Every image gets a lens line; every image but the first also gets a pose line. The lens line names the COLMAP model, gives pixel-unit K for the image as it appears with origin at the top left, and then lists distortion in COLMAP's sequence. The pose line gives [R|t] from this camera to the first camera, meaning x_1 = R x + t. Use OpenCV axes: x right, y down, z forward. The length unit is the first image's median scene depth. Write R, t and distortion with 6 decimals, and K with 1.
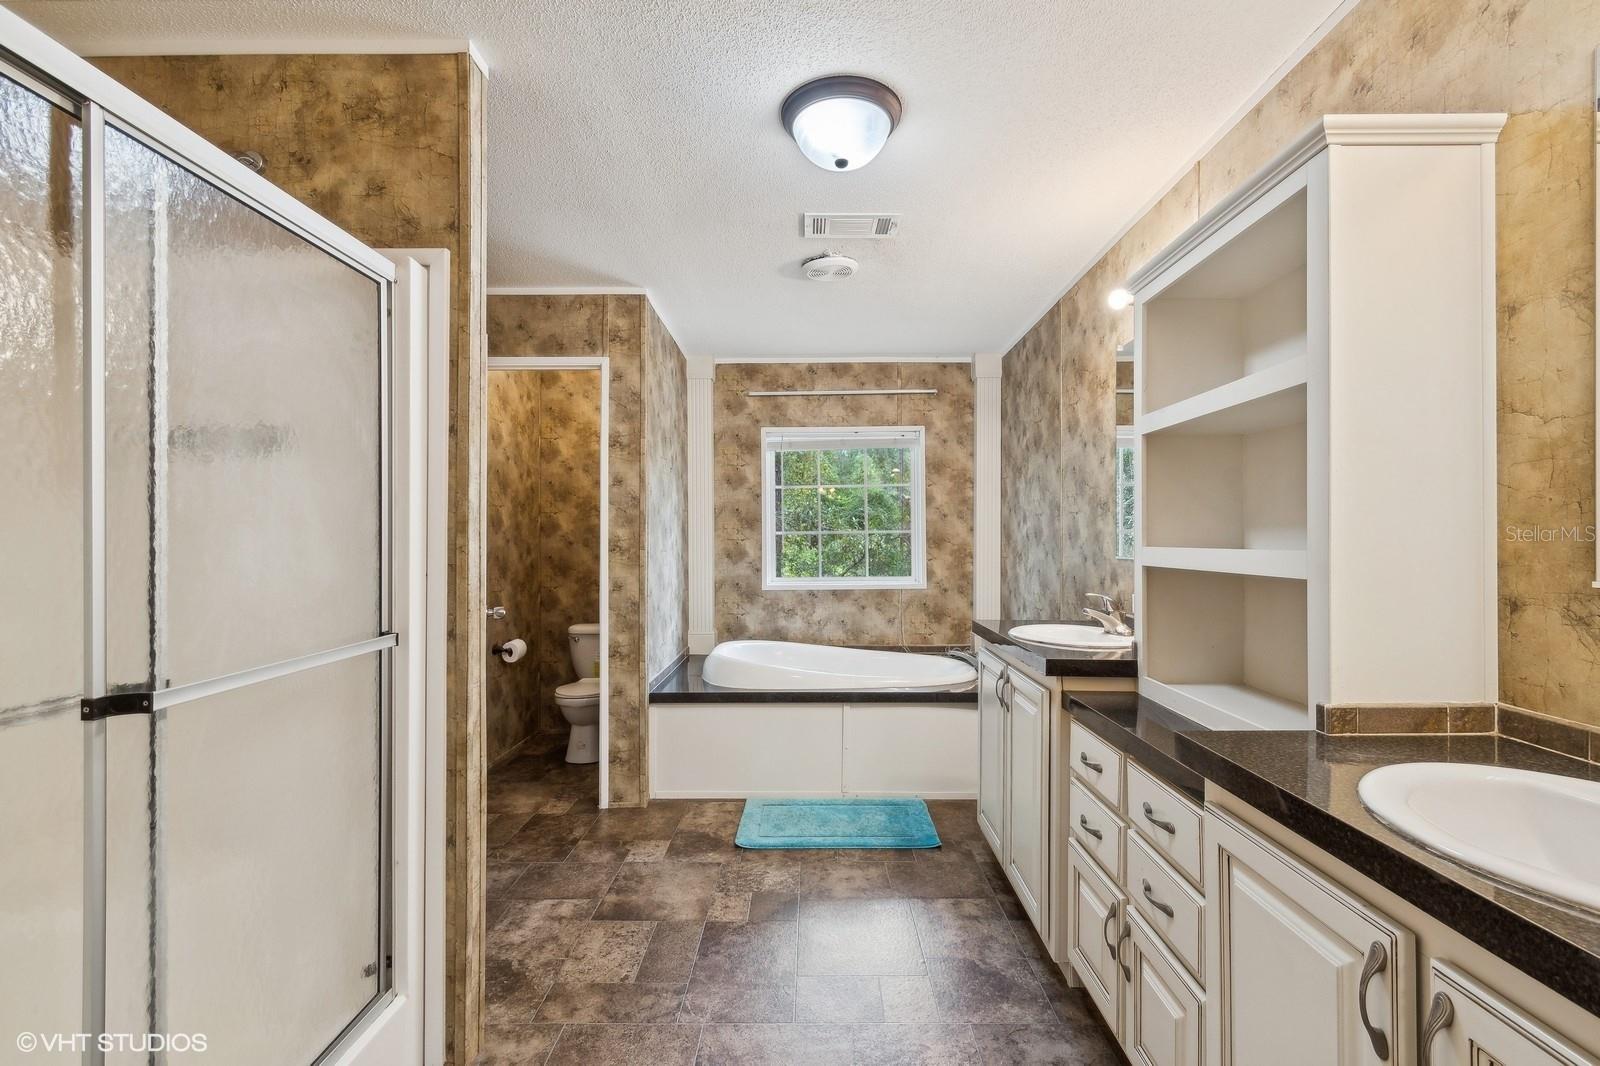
lens RADIAL K [[699.8, 0, 799.5], [0, 699.8, 531.6], [0, 0, 1]] dist [0.008026, -0.000455]
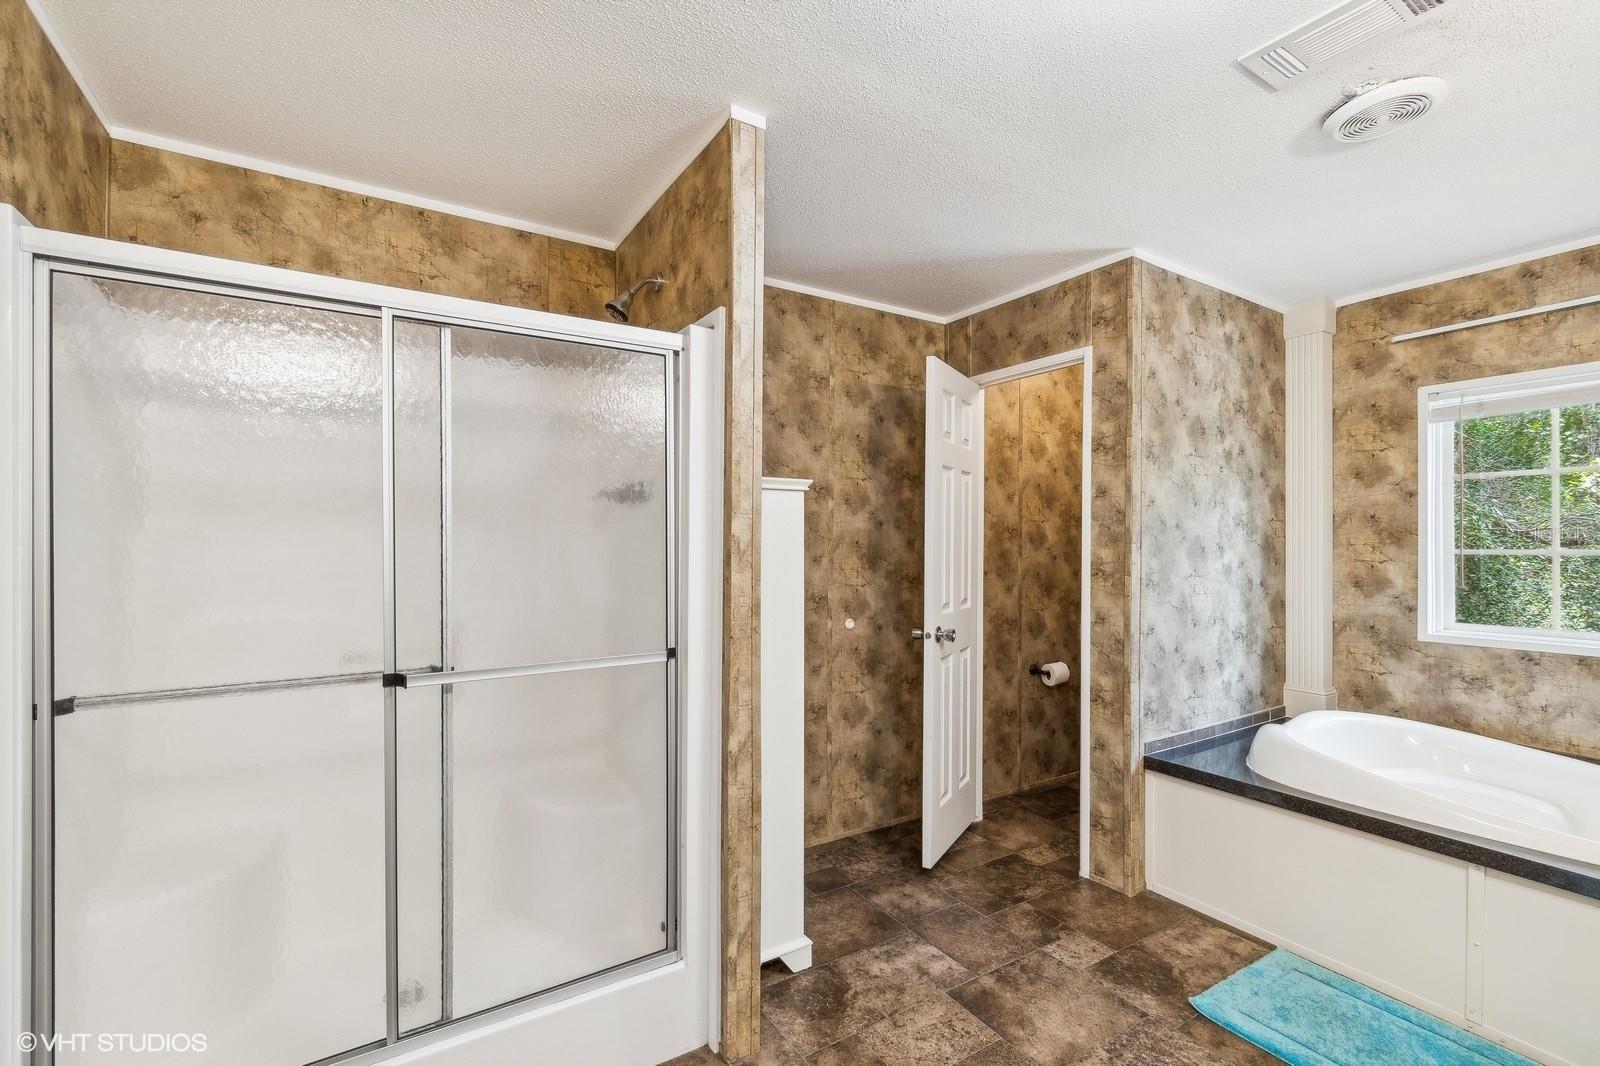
lens RADIAL K [[699.8, 0, 800.1], [0, 699.8, 541.3], [0, 0, 1]] dist [0.008026, -0.000455]
pose [[0.558505, 0.002046, -0.829499, 0.231897], [0.004751, 0.999973, 0.005666, -0.019899], [0.829488, -0.007106, 0.558480, 0.236265]]
